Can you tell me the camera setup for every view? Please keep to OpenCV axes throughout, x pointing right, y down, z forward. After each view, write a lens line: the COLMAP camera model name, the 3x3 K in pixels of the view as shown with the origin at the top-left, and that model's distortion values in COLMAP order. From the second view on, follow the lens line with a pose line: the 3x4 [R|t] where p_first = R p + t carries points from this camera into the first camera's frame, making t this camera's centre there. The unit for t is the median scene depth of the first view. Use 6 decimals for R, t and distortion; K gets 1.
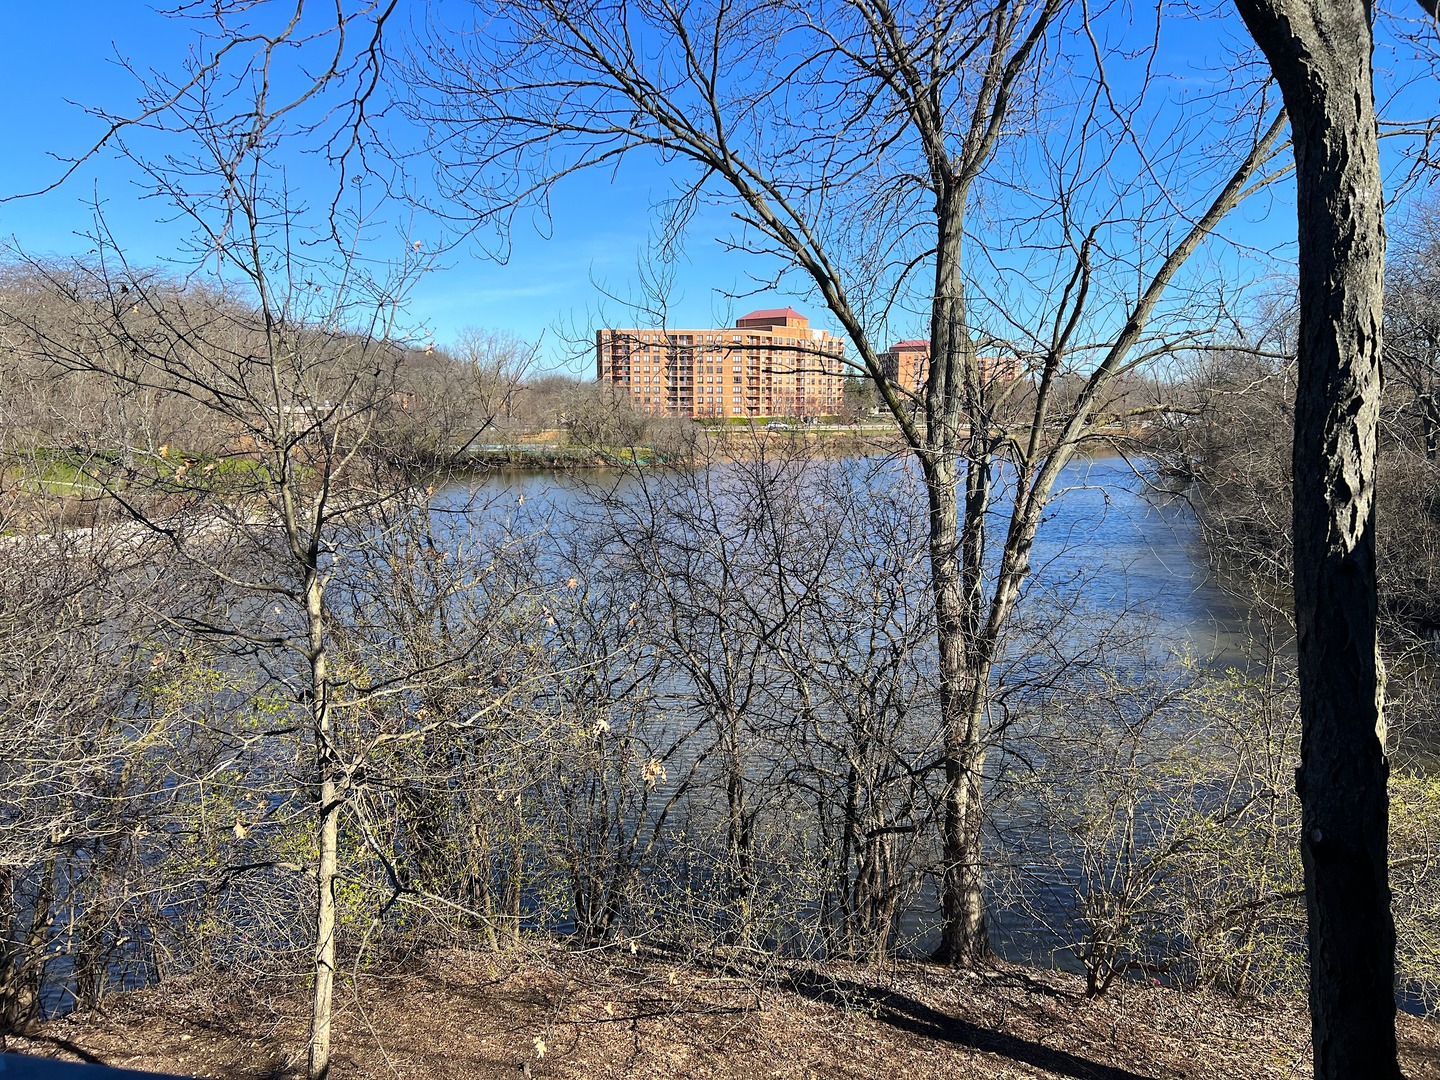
lens RADIAL K [[1091.5, 0, 719.5], [0, 1091.5, 542.4], [0, 0, 1]] dist [0.027348, -0.014985]
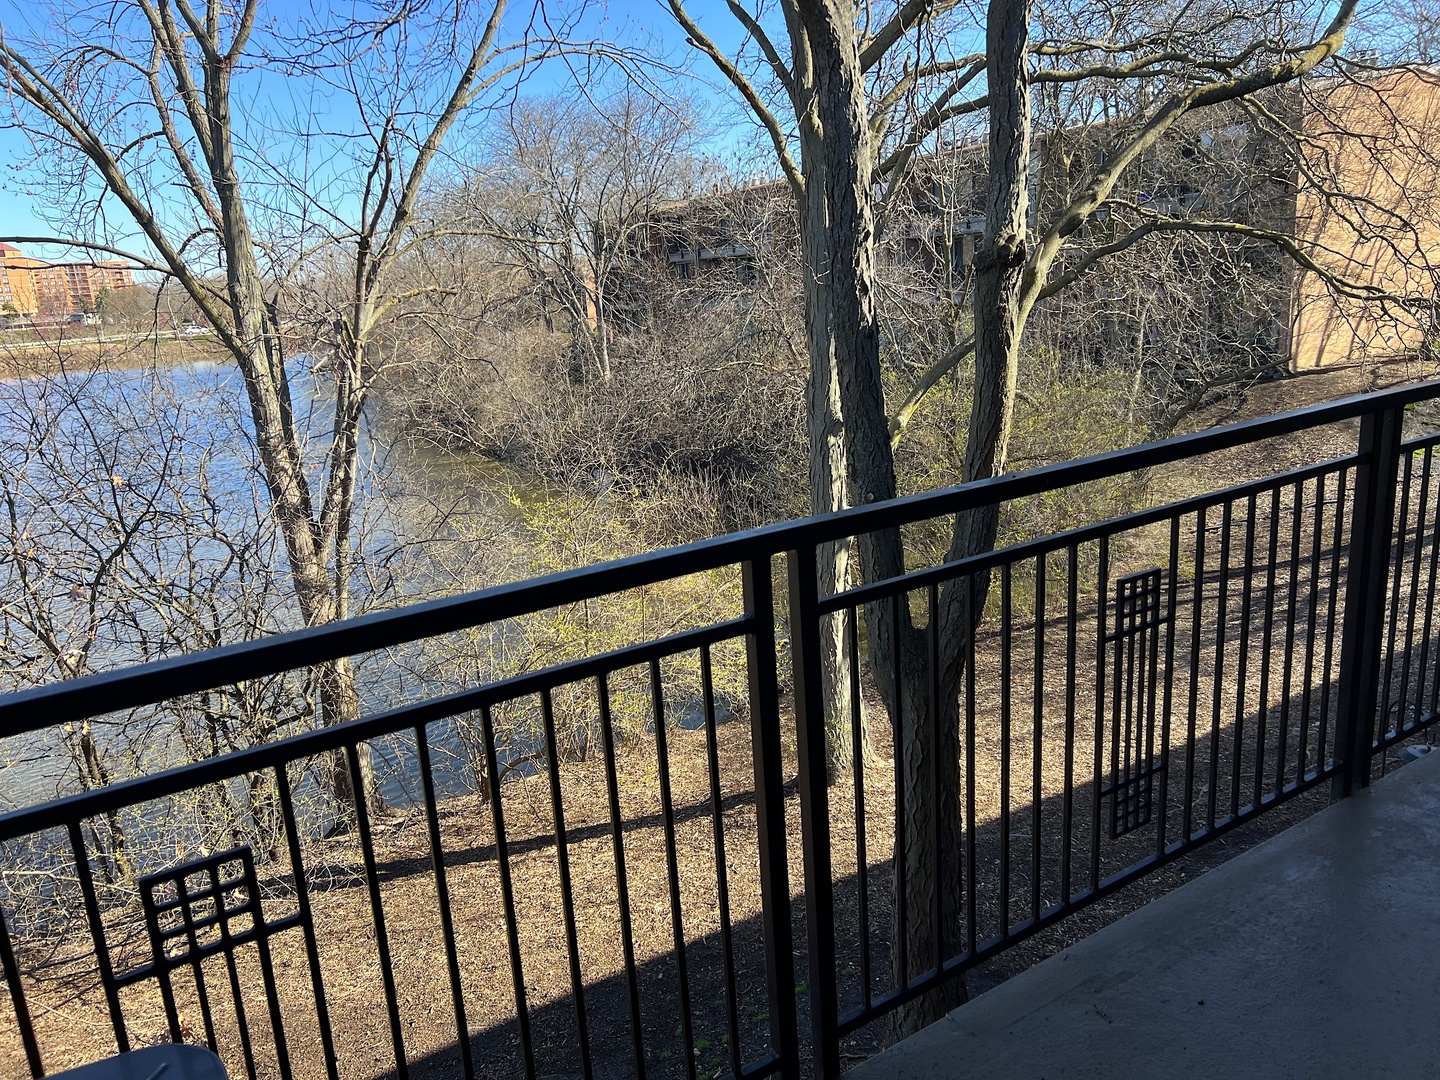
lens RADIAL K [[1091.5, 0, 721.1], [0, 1091.5, 538.8], [0, 0, 1]] dist [0.027348, -0.014985]
pose [[0.716556, -0.210099, 0.665136, -0.747608], [0.154030, 0.977680, 0.142885, 0.052565], [-0.680310, 0.000066, 0.732924, -0.076655]]
